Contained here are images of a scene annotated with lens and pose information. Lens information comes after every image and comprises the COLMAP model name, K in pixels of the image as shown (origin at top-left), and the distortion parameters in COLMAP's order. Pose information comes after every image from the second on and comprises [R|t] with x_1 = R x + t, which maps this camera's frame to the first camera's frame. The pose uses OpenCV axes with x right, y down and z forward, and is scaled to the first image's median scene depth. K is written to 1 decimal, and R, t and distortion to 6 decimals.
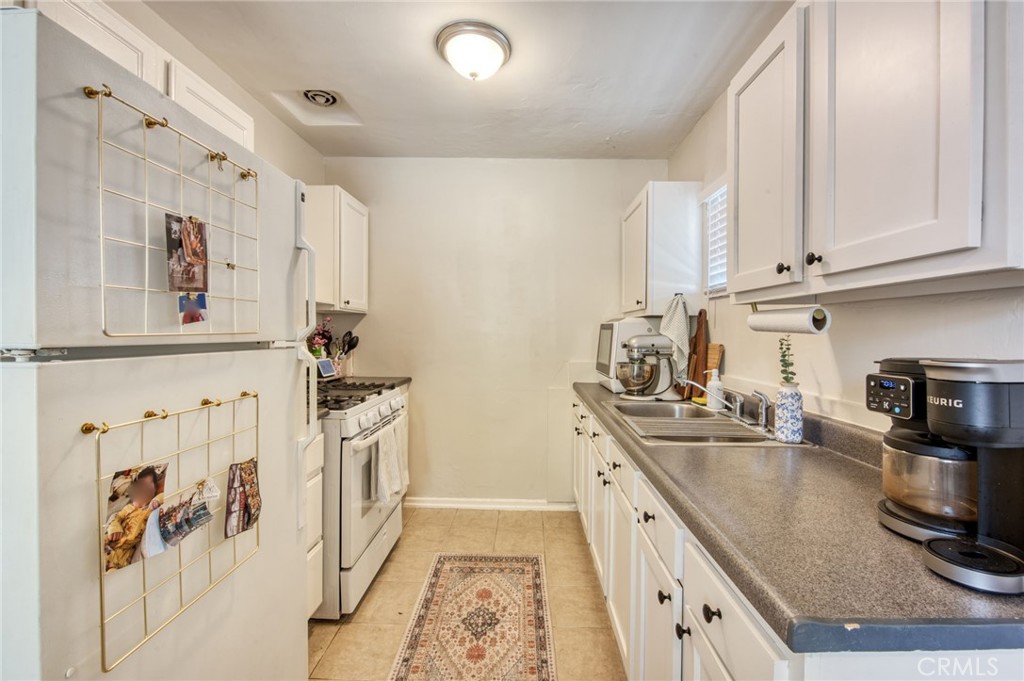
lens RADIAL K [[418.0, 0, 520.4], [0, 418.0, 336.6], [0, 0, 1]] dist [-0.006753, -0.000322]
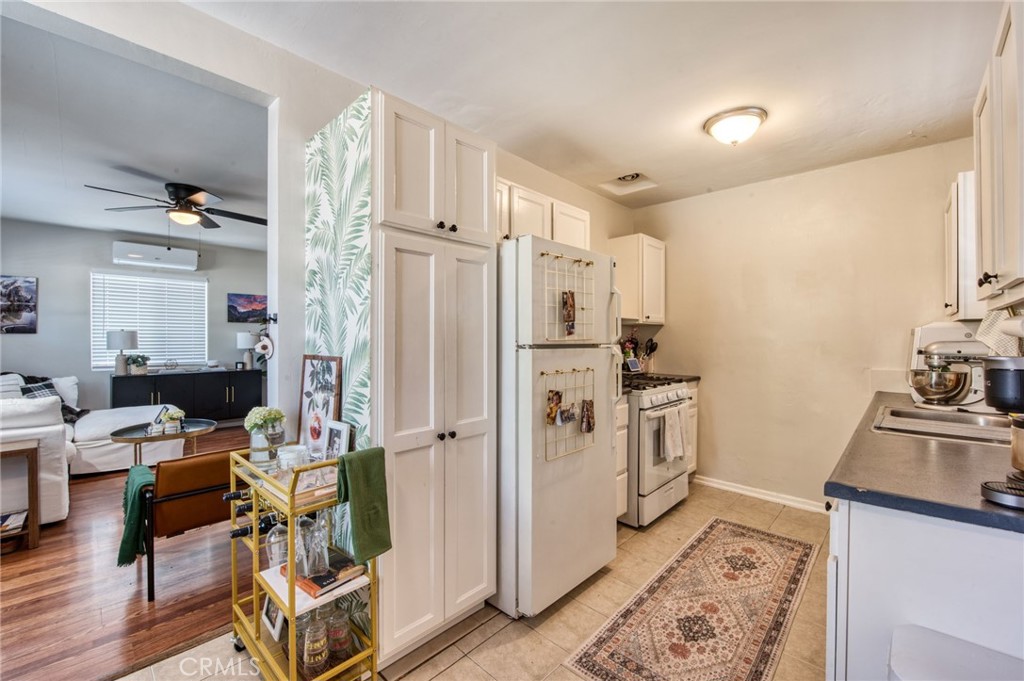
lens RADIAL K [[418.0, 0, 520.4], [0, 418.0, 336.6], [0, 0, 1]] dist [-0.006753, -0.000322]
pose [[0.749502, -0.008235, -0.661951, 0.240458], [-0.003330, 0.999863, -0.016209, 0.005939], [0.661994, 0.014353, 0.749372, -0.406057]]
